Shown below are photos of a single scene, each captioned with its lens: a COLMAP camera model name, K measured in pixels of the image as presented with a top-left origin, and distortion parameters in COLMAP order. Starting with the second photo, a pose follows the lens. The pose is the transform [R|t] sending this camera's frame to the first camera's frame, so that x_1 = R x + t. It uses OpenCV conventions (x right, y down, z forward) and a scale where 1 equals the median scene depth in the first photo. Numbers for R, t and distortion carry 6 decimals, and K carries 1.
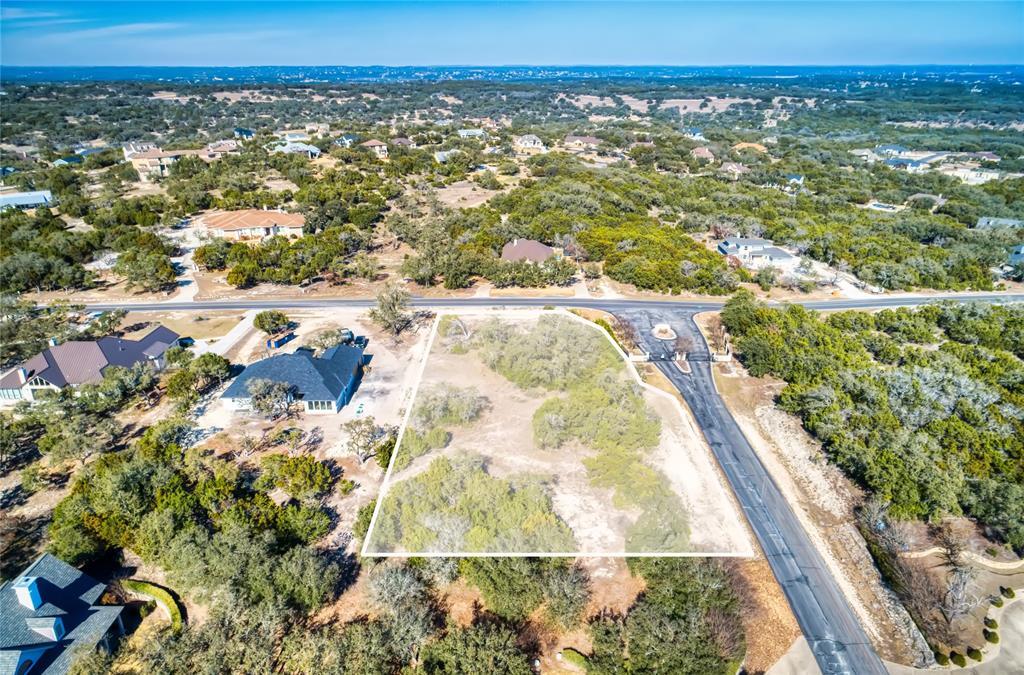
lens RADIAL K [[701.9, 0, 512.0], [0, 701.9, 337.5], [0, 0, 1]] dist [0.004827, 0.006419]
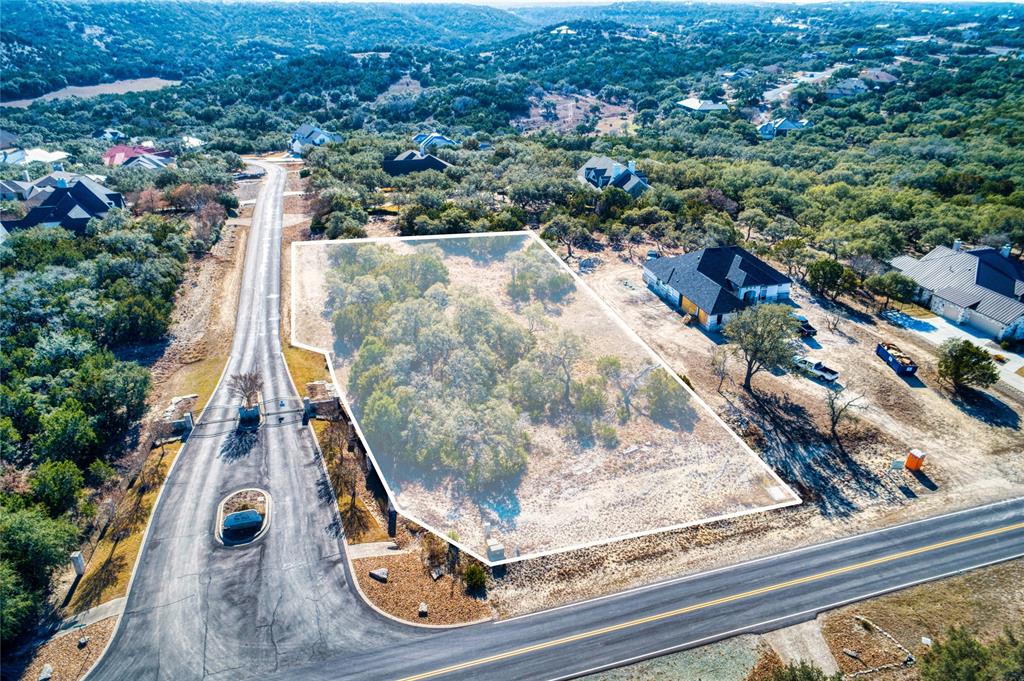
lens RADIAL K [[685.0, 0, 512.0], [0, 685.0, 340.5], [0, 0, 1]] dist [-0.000264, 0.005390]
pose [[-0.957436, 0.129067, -0.258184, 0.163171], [-0.104904, 0.677710, 0.727808, -0.429376], [0.268909, 0.723913, -0.635324, 1.310758]]
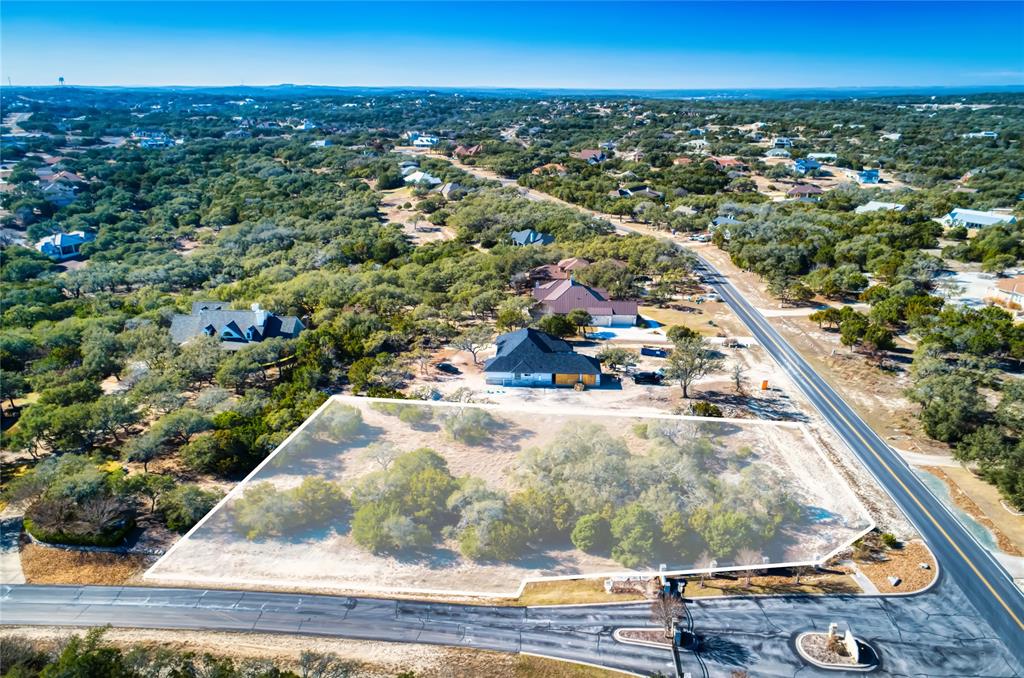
lens RADIAL K [[701.9, 0, 512.0], [0, 701.9, 339.0], [0, 0, 1]] dist [0.004827, 0.006419]
pose [[-0.042913, 0.345117, -0.937578, 0.632611], [-0.366795, 0.867467, 0.336098, -0.281727], [0.929311, 0.358322, 0.089361, 0.722848]]
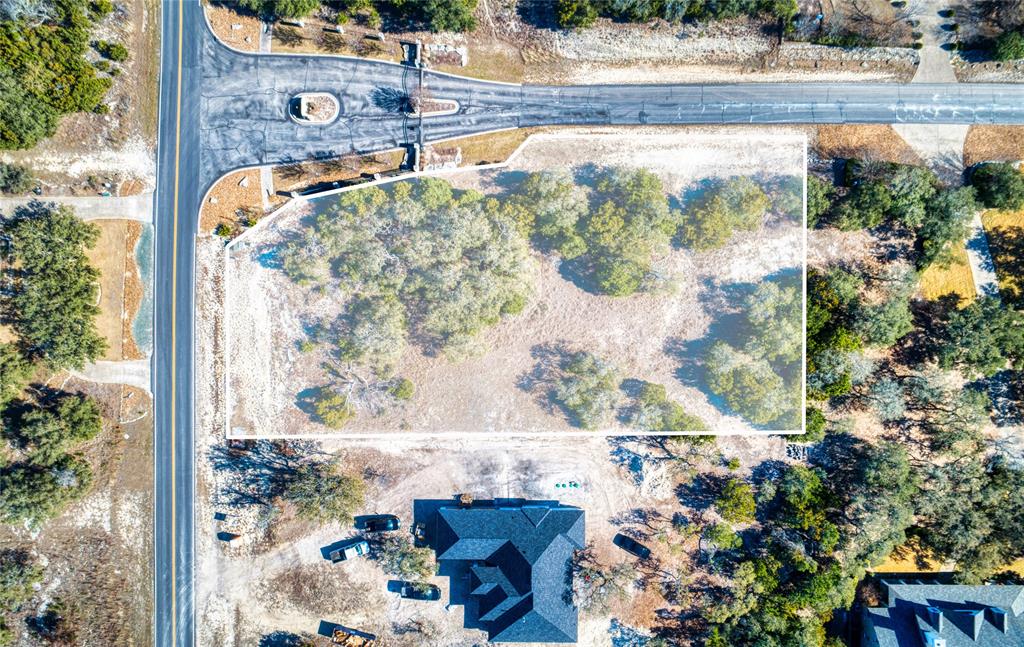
lens RADIAL K [[670.9, 0, 512.0], [0, 670.9, 323.5], [0, 0, 1]] dist [0.007128, 0.001452]
pose [[-0.007804, -0.999792, 0.018838, -0.017615], [0.378908, 0.014477, 0.925321, -0.593735], [-0.925402, 0.014359, 0.378716, 0.591213]]
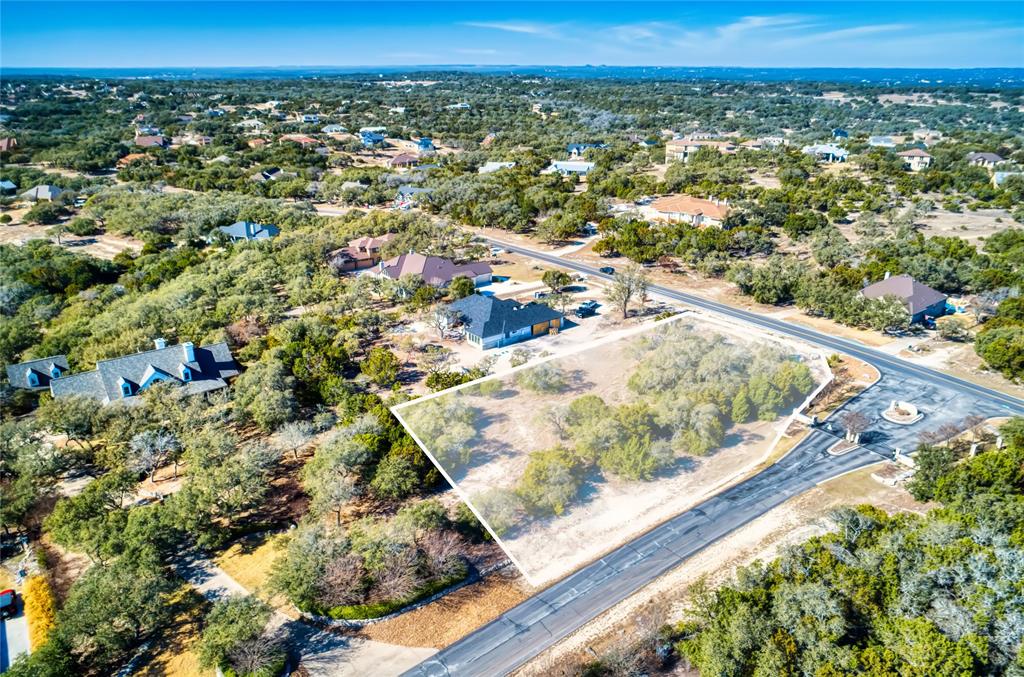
lens RADIAL K [[701.9, 0, 512.0], [0, 701.9, 338.5], [0, 0, 1]] dist [0.004827, 0.006419]
pose [[0.624735, 0.289441, -0.725210, 0.507997], [-0.290134, 0.948313, 0.128548, -0.062265], [0.724933, 0.130100, 0.676421, 0.181825]]
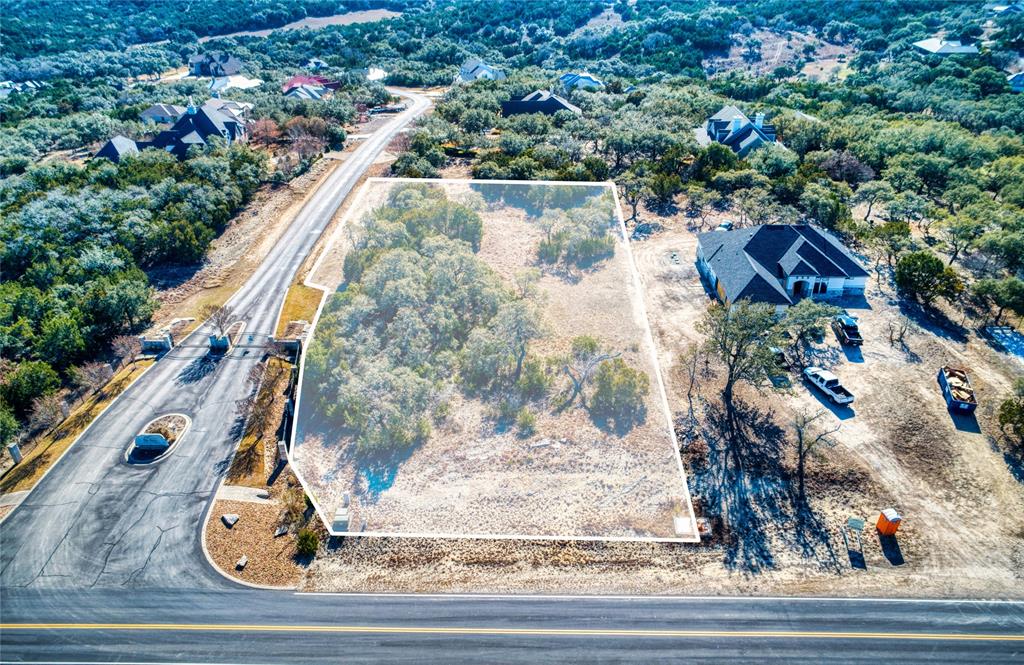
lens RADIAL K [[699.4, 0, 512.0], [0, 699.4, 332.5], [0, 0, 1]] dist [-0.000214, 0.004410]
pose [[-0.999275, 0.007937, 0.037225, -0.034776], [0.034054, 0.623270, 0.781265, -0.425792], [-0.017001, 0.781966, -0.623089, 1.303933]]
